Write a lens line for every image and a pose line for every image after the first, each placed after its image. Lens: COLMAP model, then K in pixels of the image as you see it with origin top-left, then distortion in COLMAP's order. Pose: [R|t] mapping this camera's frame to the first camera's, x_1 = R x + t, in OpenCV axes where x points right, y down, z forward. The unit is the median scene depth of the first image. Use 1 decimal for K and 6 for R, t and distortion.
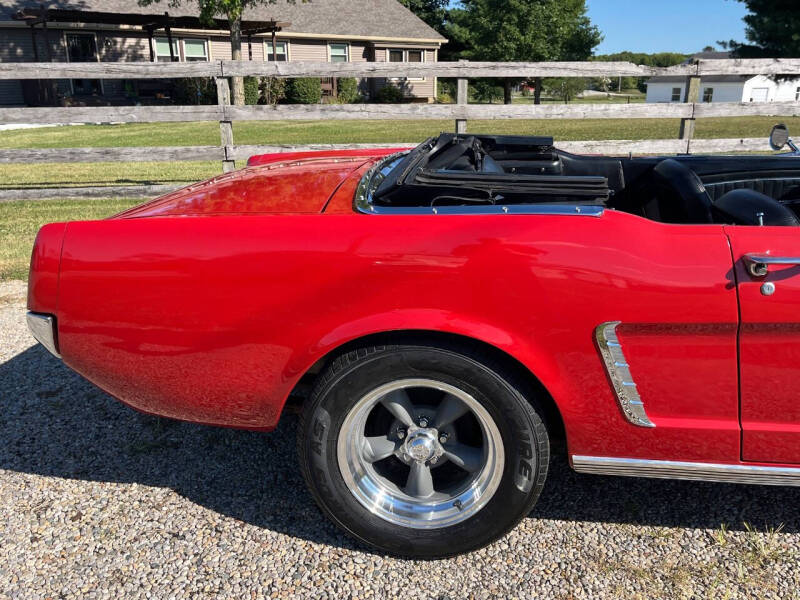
lens RADIAL K [[702.2, 0, 400.0], [0, 702.2, 300.0], [0, 0, 1]] dist [0.033487, -0.009089]
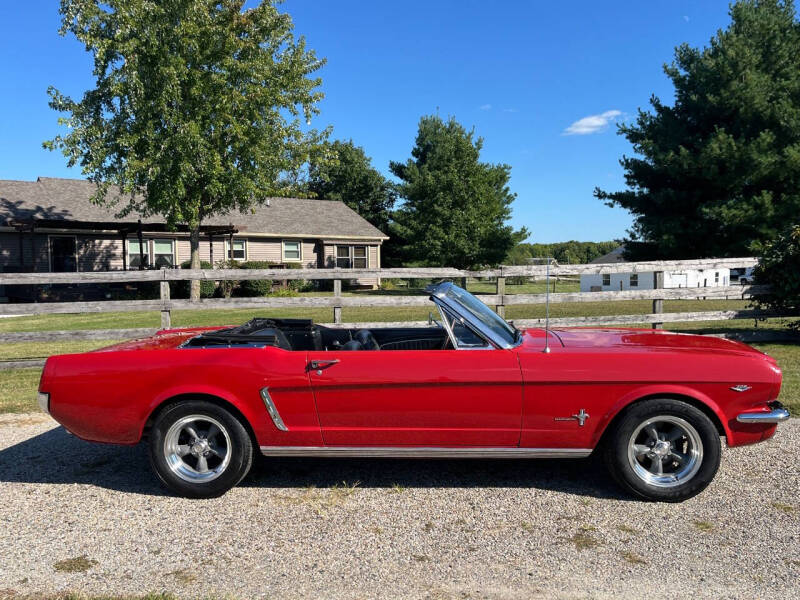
lens RADIAL K [[702.2, 0, 400.0], [0, 702.2, 300.0], [0, 0, 1]] dist [0.033487, -0.009089]
pose [[0.998945, -0.010112, 0.044802, 0.074680], [0.021078, 0.967607, -0.251578, 0.042280], [-0.040807, 0.252257, 0.966799, -0.181482]]
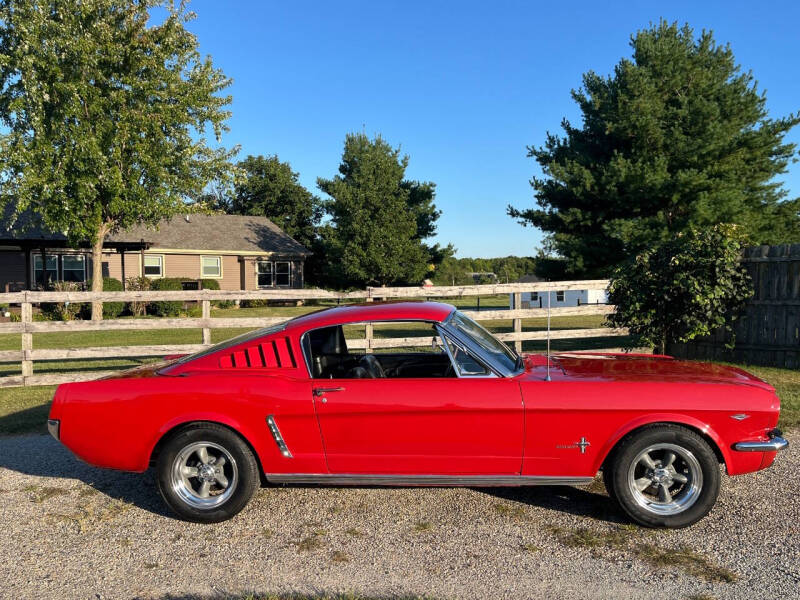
lens RADIAL K [[707.8, 0, 400.0], [0, 707.8, 300.0], [0, 0, 1]] dist [0.042912, -0.003983]
pose [[0.992262, -0.010138, 0.123748, 0.148225], [0.043372, 0.962177, -0.268950, 0.047171], [-0.116341, 0.272236, 0.955171, -0.220513]]
